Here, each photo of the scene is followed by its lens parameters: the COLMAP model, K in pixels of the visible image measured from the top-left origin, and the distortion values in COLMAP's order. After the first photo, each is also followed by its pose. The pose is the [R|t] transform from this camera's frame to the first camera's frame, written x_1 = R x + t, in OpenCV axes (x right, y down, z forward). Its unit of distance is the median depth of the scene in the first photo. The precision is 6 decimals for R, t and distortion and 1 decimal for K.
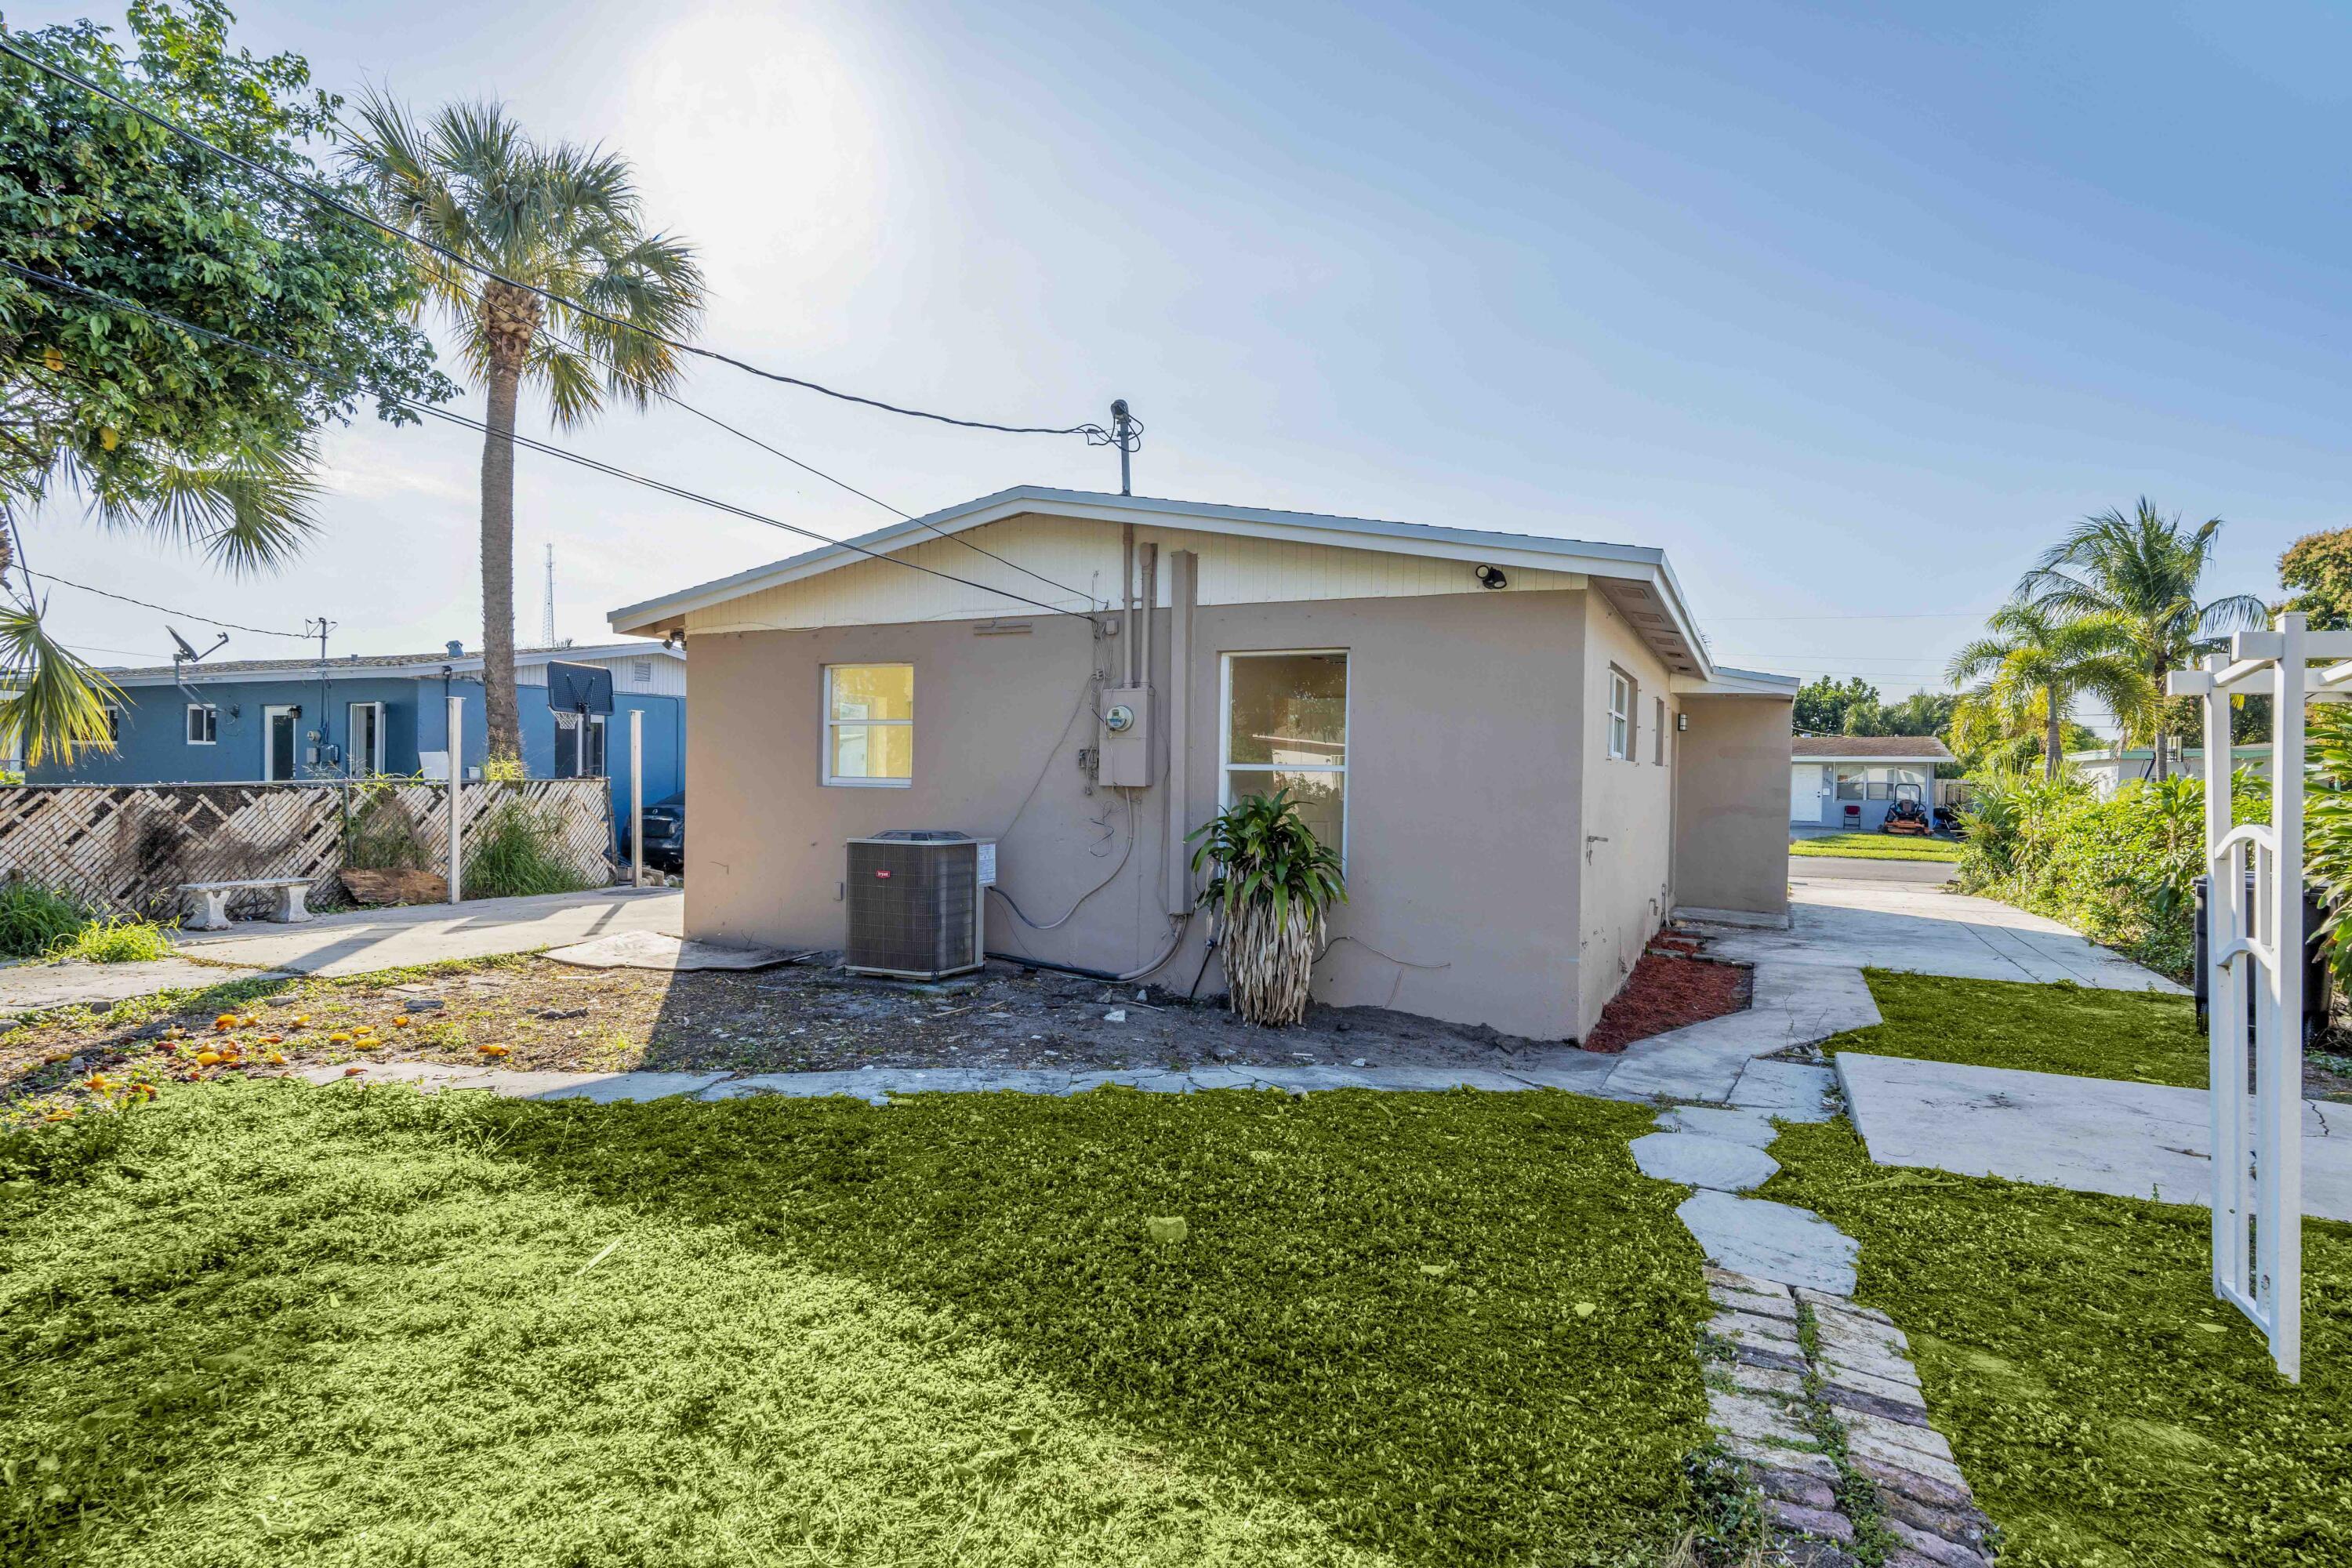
lens RADIAL K [[1238.6, 0, 1173.2], [0, 1238.6, 770.0], [0, 0, 1]] dist [-0.003287, -0.000092]
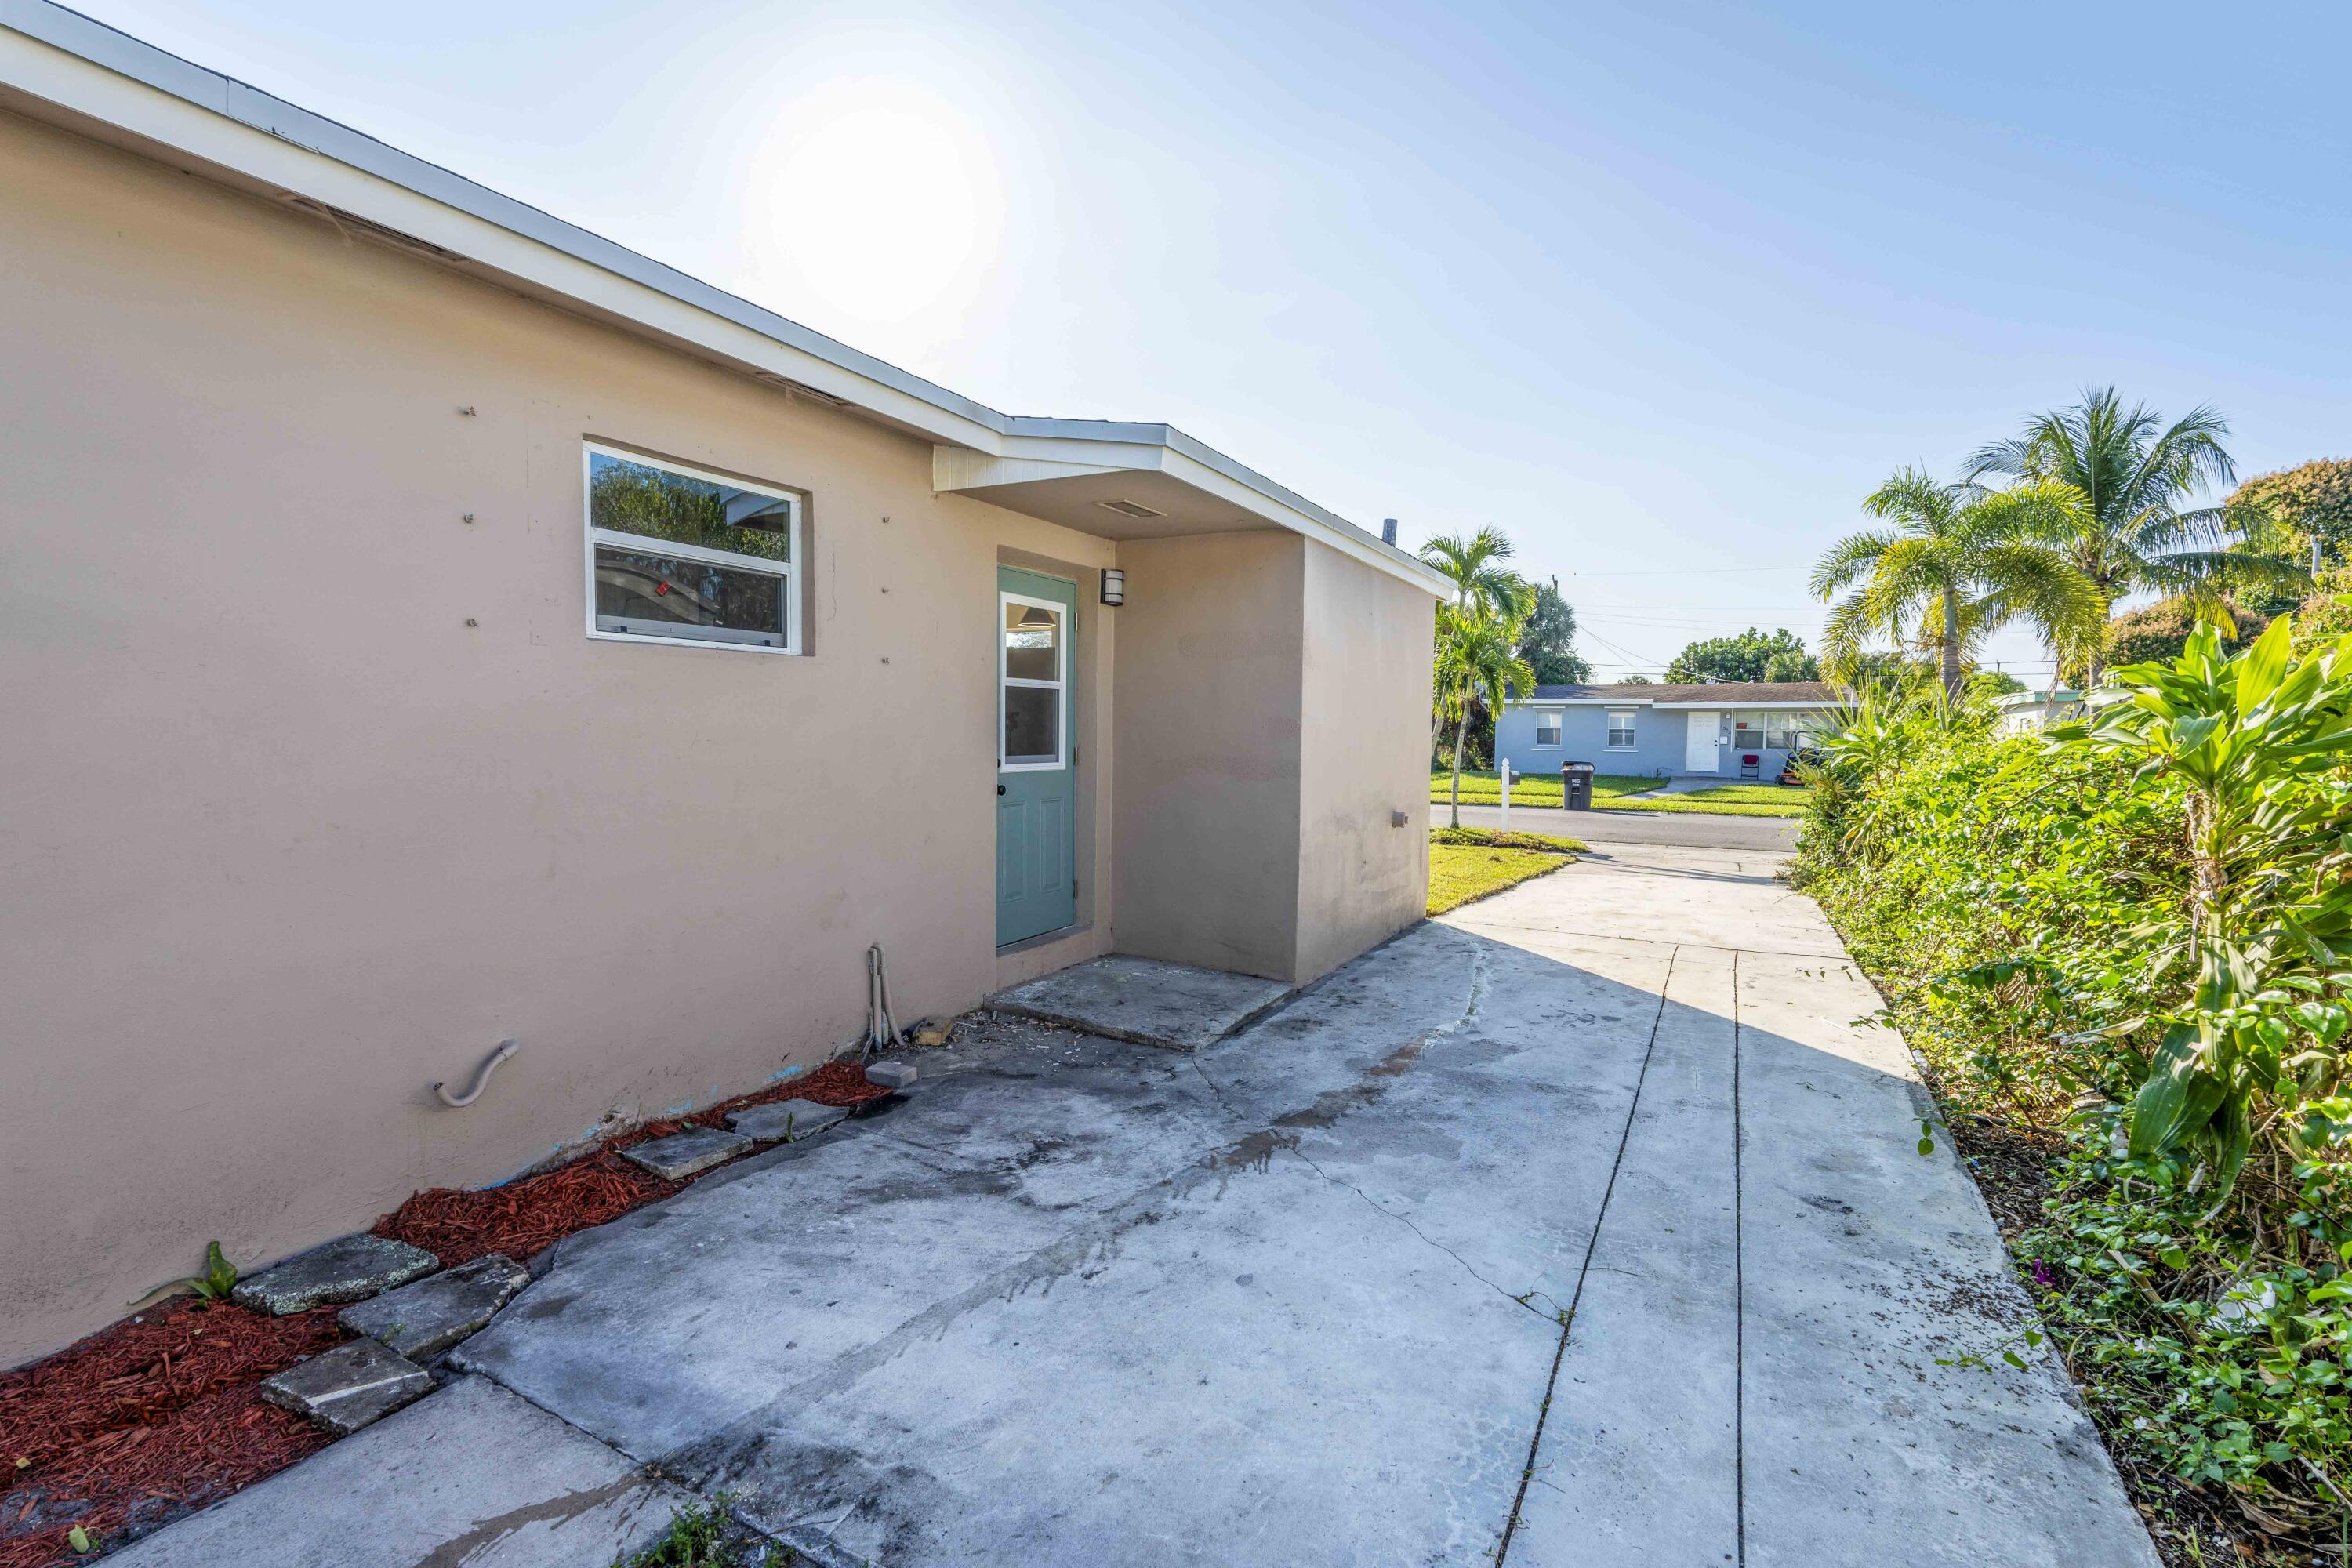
lens RADIAL K [[1020.3, 0, 1186.0], [0, 1020.3, 773.1], [0, 0, 1]] dist [-0.006234, 0.001548]
pose [[0.998695, -0.004438, -0.050883, 0.157120], [0.006650, 0.999036, 0.043389, 0.006229], [0.050641, -0.043671, 0.997762, 0.201794]]
